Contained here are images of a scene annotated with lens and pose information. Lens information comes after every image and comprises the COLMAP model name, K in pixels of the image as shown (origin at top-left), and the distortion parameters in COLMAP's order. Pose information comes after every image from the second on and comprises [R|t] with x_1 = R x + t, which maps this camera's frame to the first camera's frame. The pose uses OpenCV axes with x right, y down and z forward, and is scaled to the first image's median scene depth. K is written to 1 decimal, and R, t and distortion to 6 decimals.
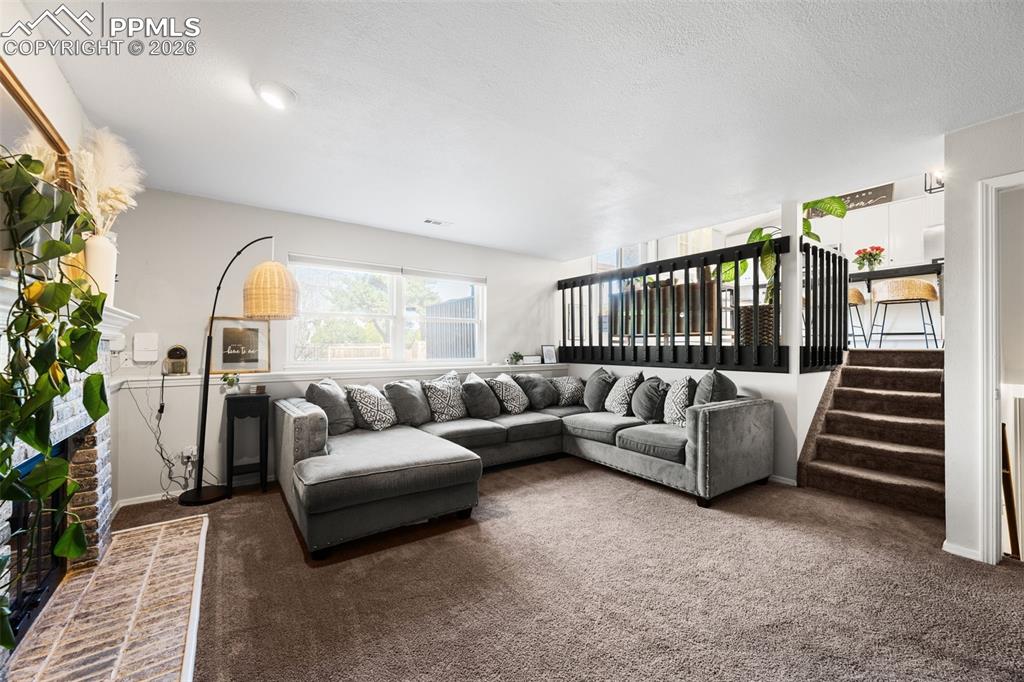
lens RADIAL K [[400.6, 0, 514.4], [0, 400.6, 345.1], [0, 0, 1]] dist [-0.000988, 0.000004]
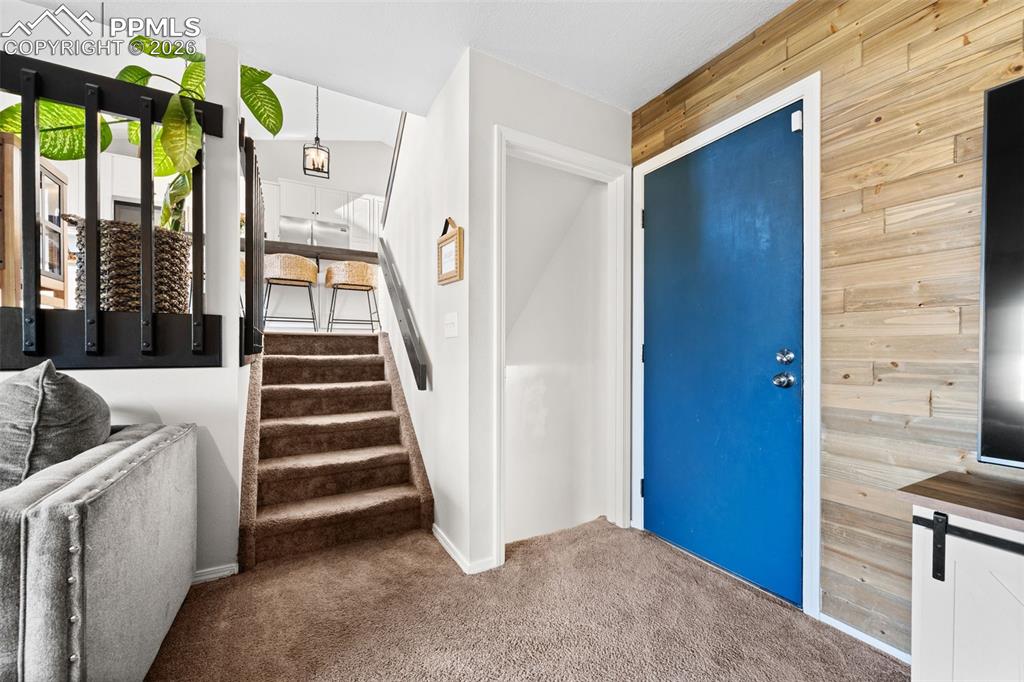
lens RADIAL K [[400.6, 0, 514.7], [0, 400.6, 350.8], [0, 0, 1]] dist [-0.000988, 0.000004]
pose [[0.099959, -0.003836, 0.994984, 0.194904], [-0.006901, 0.999966, 0.004549, 0.043195], [-0.994968, -0.007321, 0.099929, 0.556492]]
